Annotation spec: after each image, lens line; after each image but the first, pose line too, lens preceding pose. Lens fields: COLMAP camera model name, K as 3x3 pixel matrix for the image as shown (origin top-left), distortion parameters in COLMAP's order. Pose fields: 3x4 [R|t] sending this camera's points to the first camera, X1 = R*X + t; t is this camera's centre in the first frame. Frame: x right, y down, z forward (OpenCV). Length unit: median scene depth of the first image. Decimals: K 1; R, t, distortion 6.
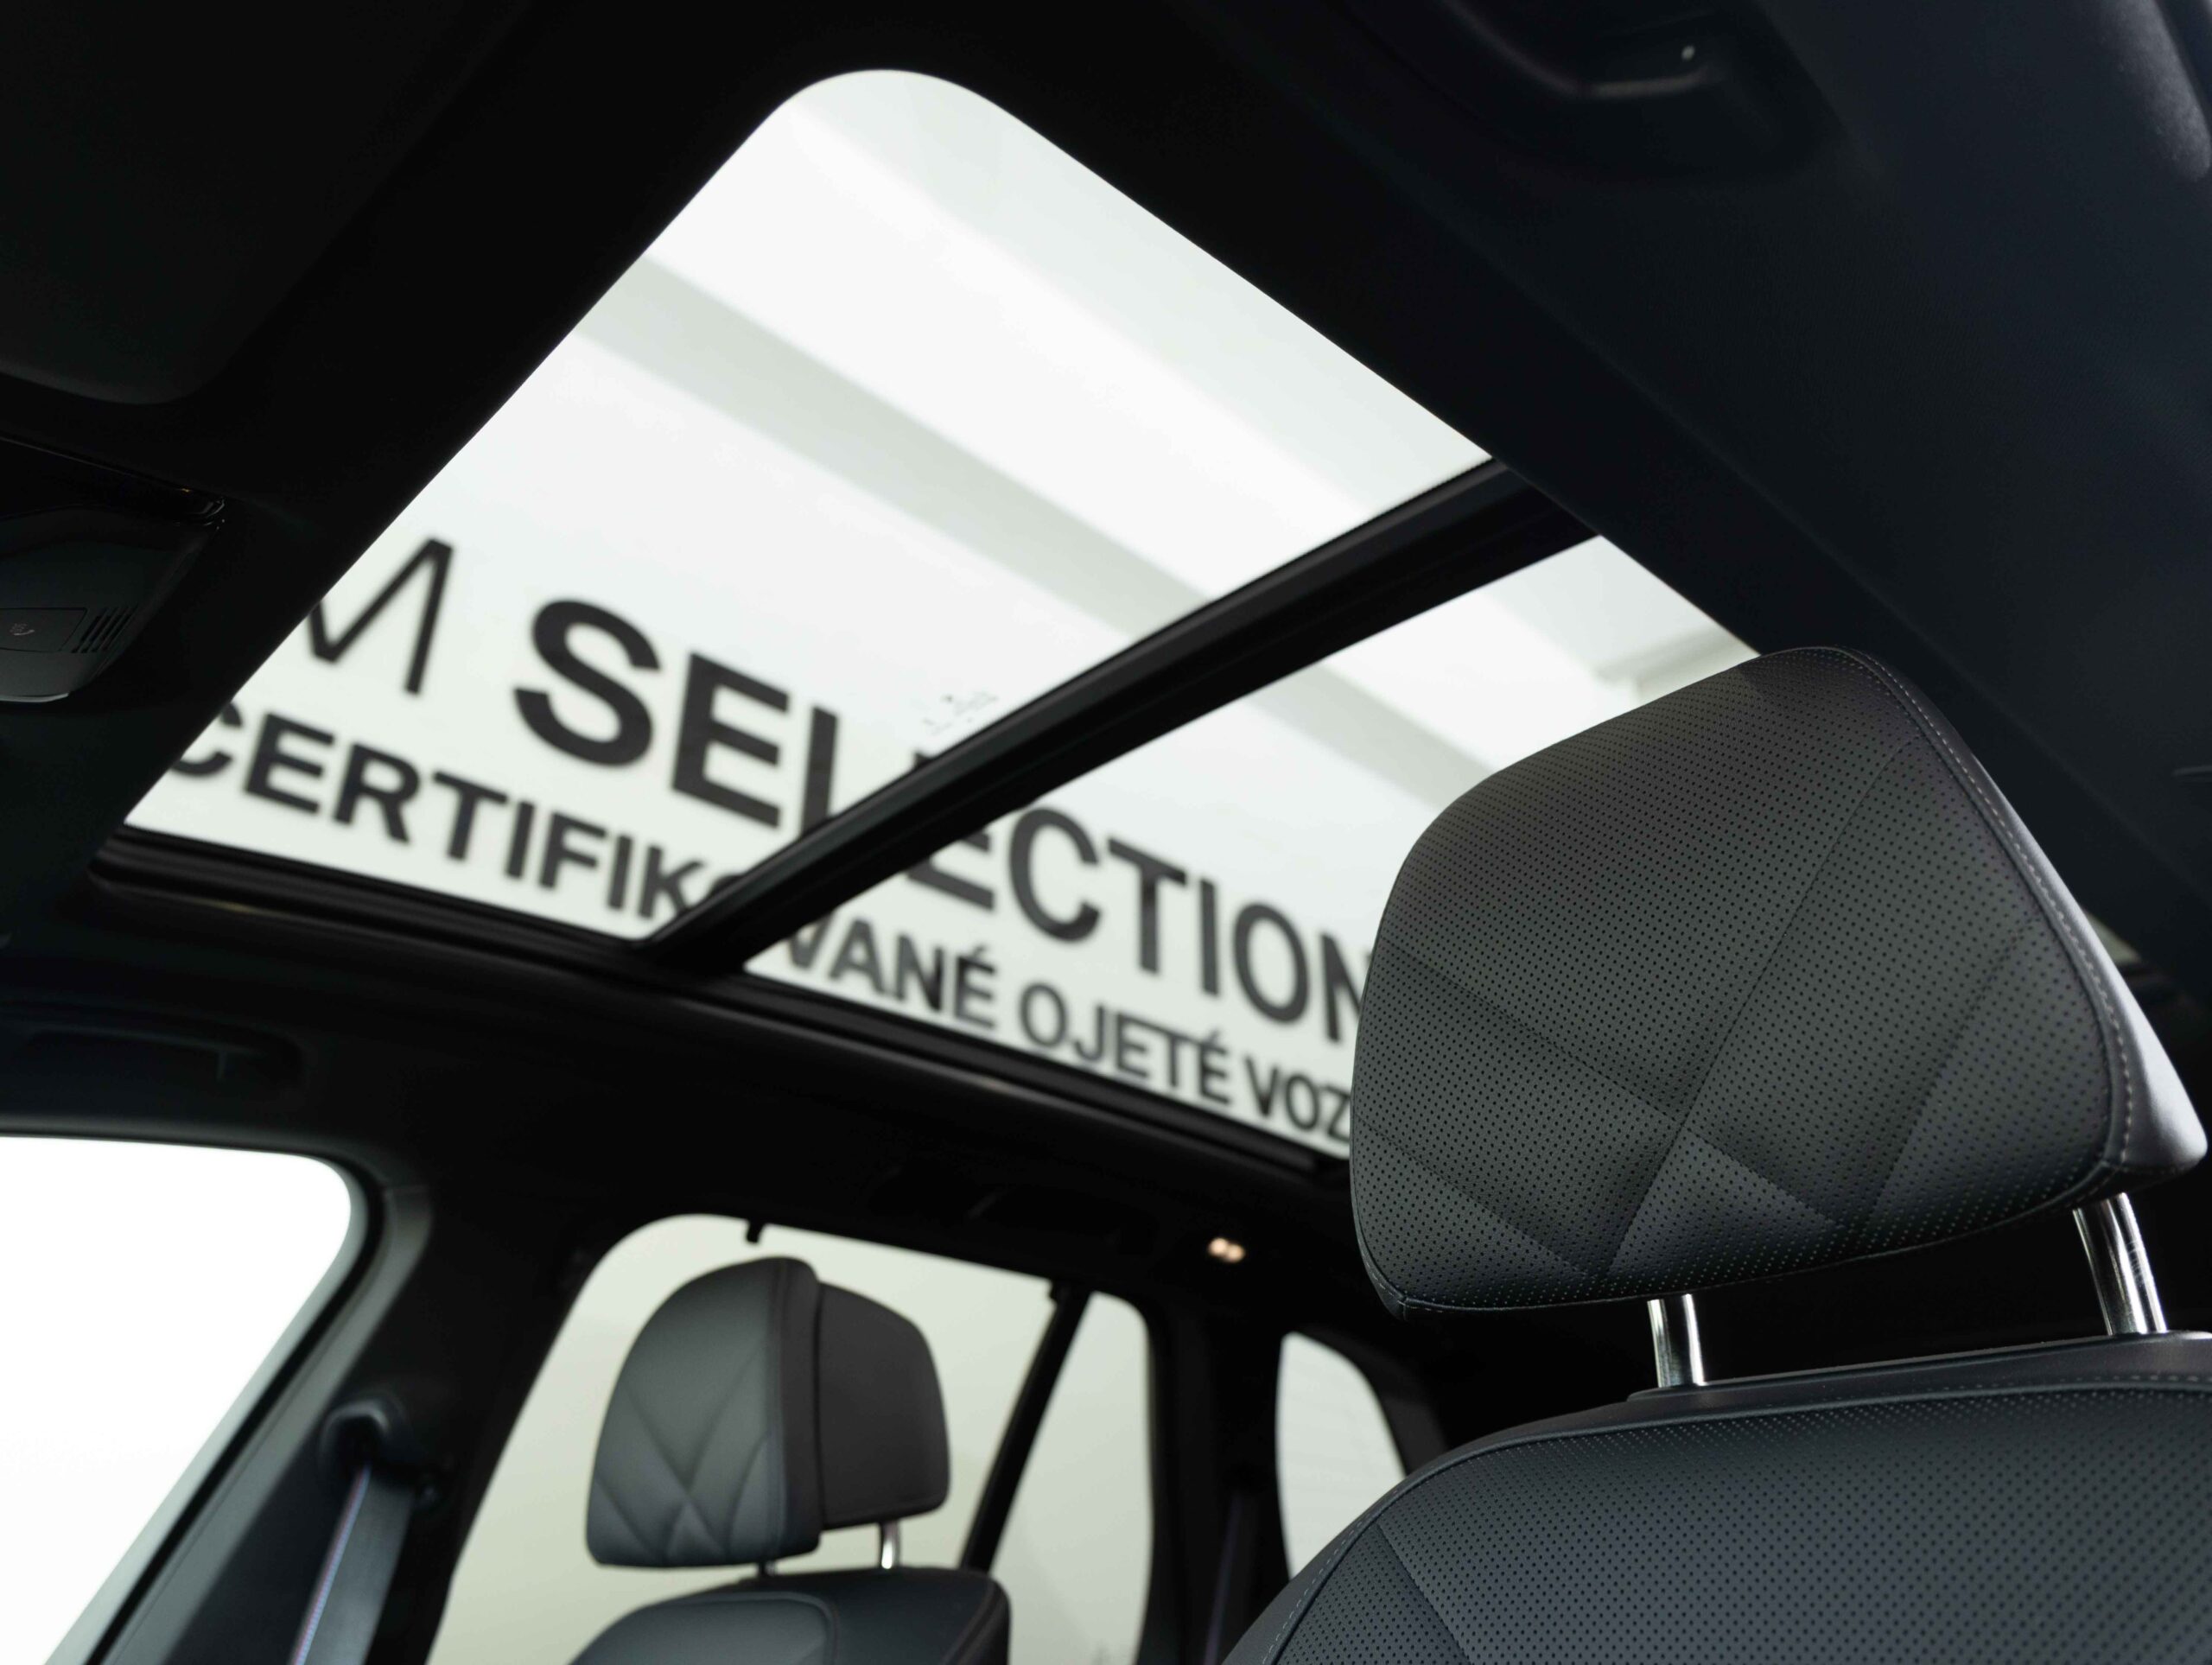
lens RADIAL K [[1586.3, 0, 1106.0], [0, 1586.3, 832.5], [0, 0, 1]] dist [0.015501, 0.004932]
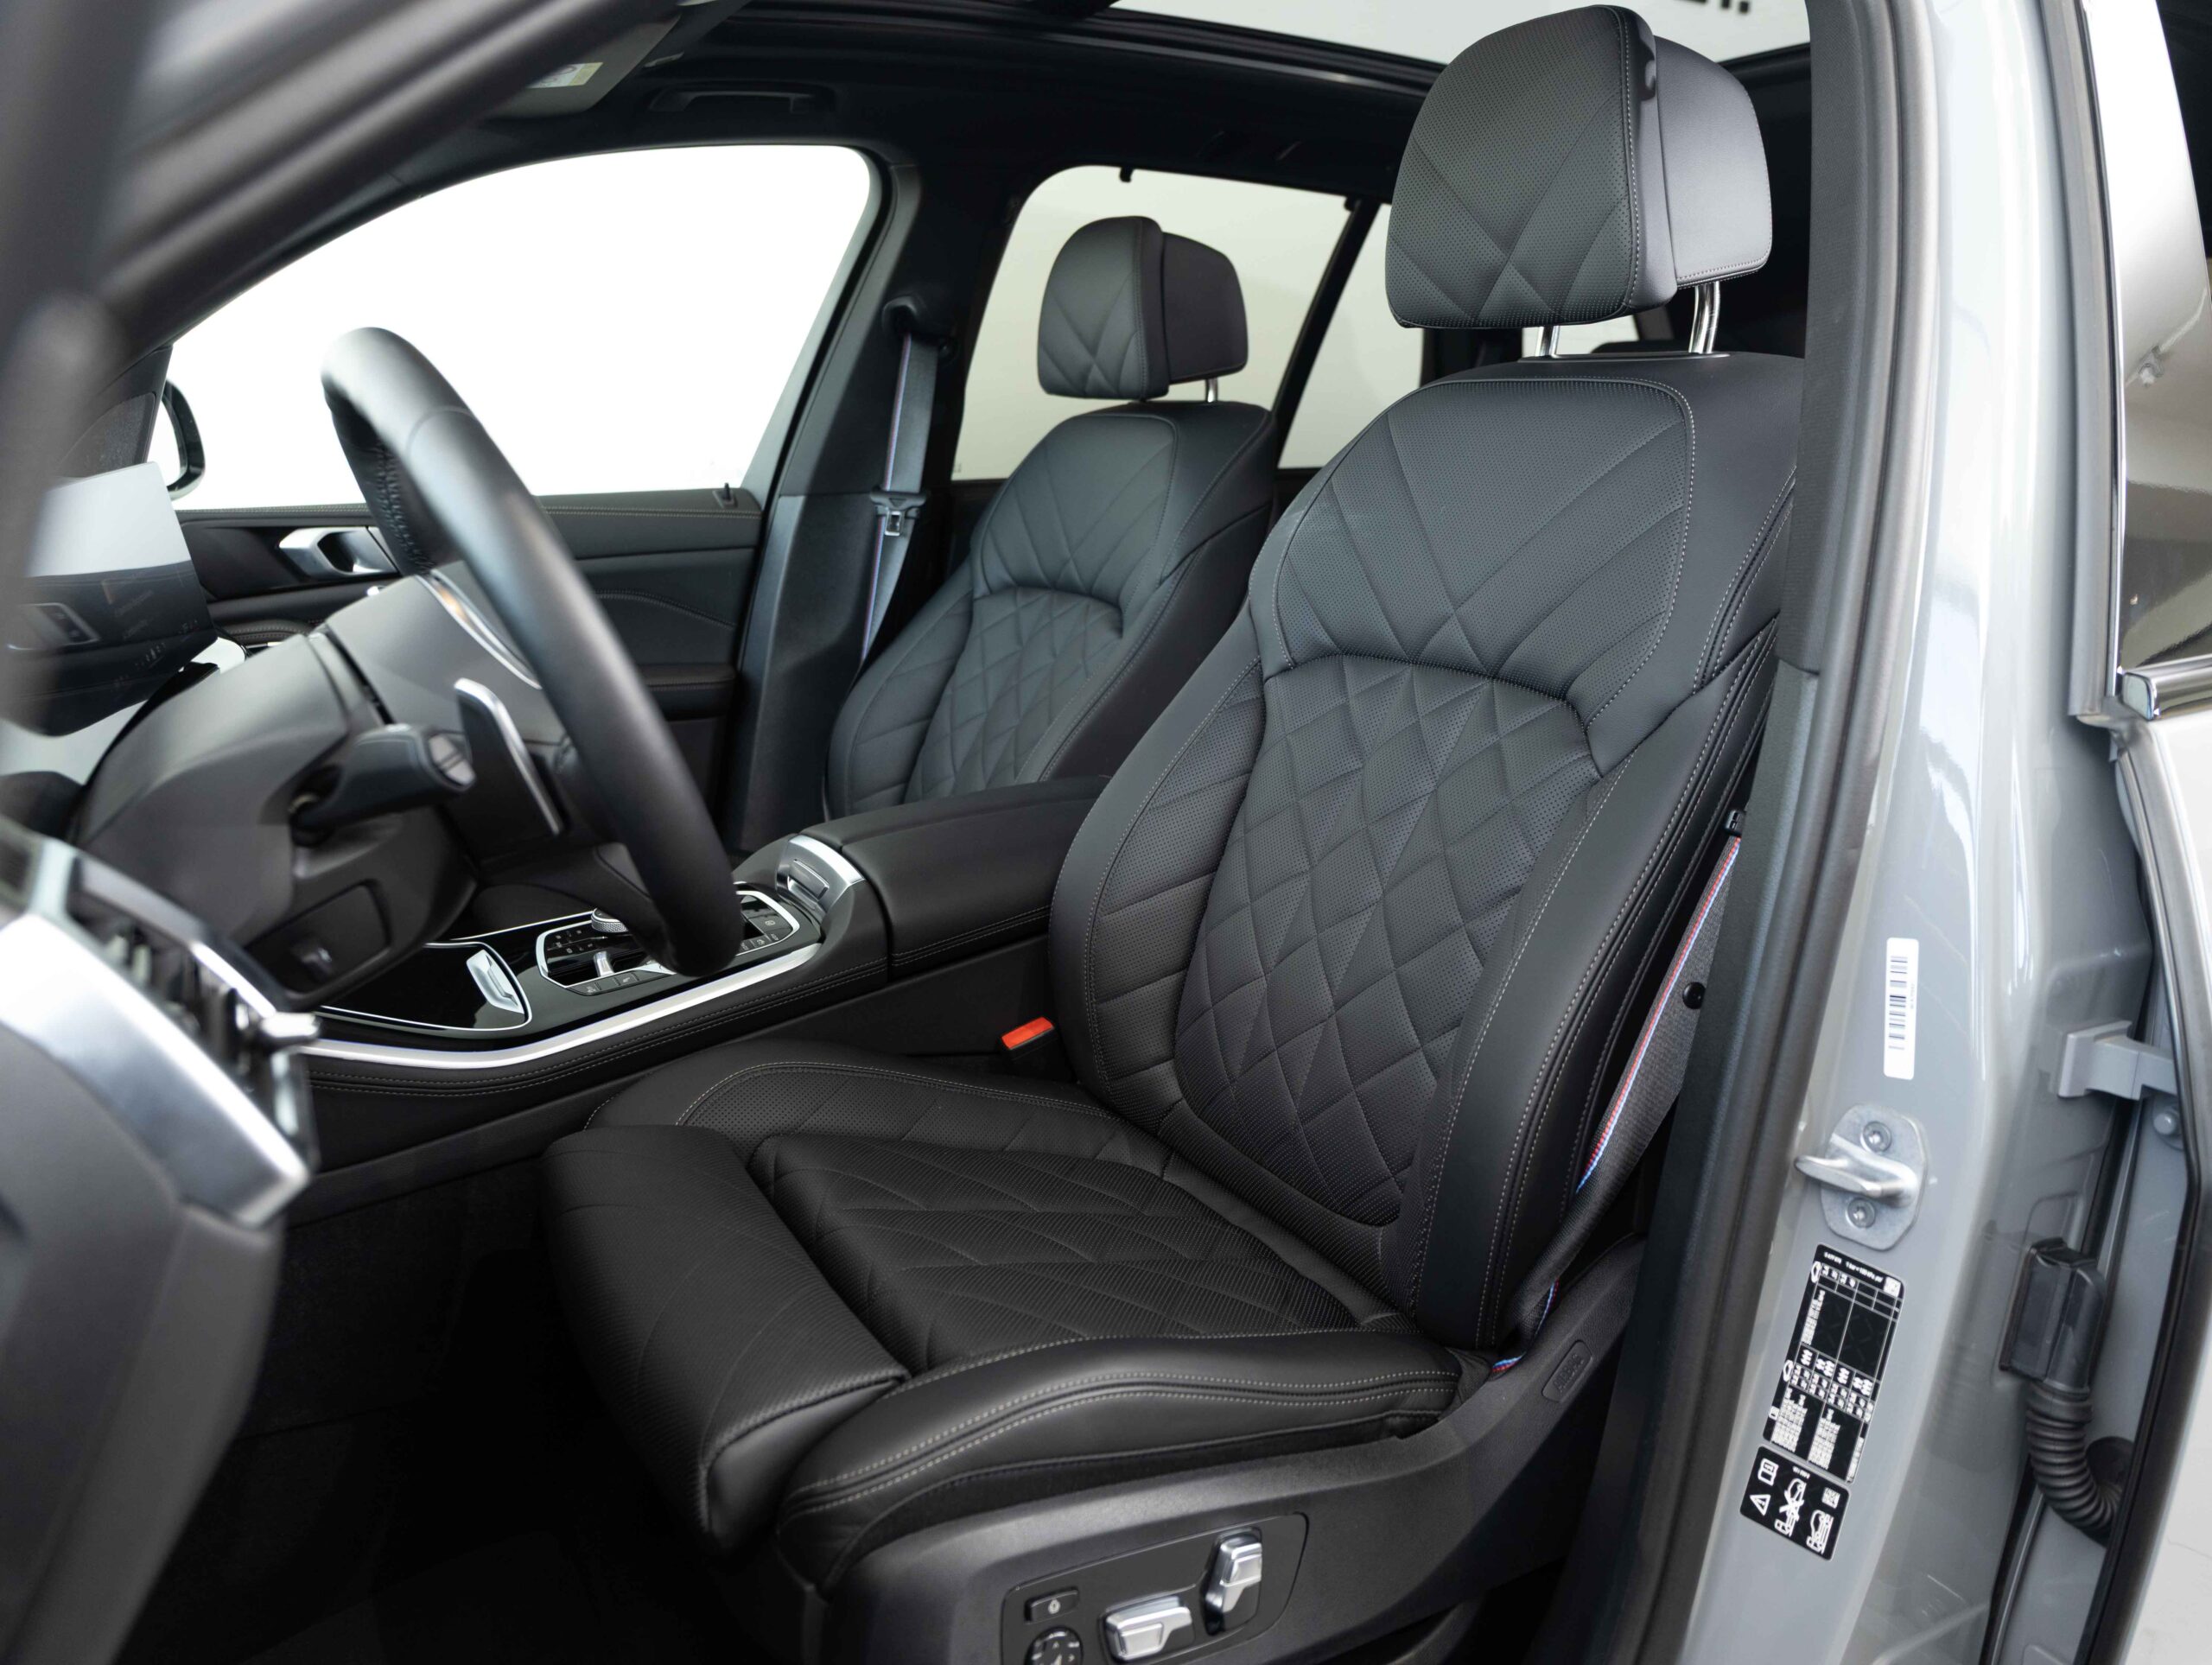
lens RADIAL K [[1630.2, 0, 1106.0], [0, 1630.2, 832.5], [0, 0, 1]] dist [-0.032509, -0.000984]
pose [[0.971427, 0.087655, -0.220560, 0.175029], [0.079734, 0.754761, 0.651136, -0.328055], [0.223545, -0.650118, 0.726206, -0.580221]]
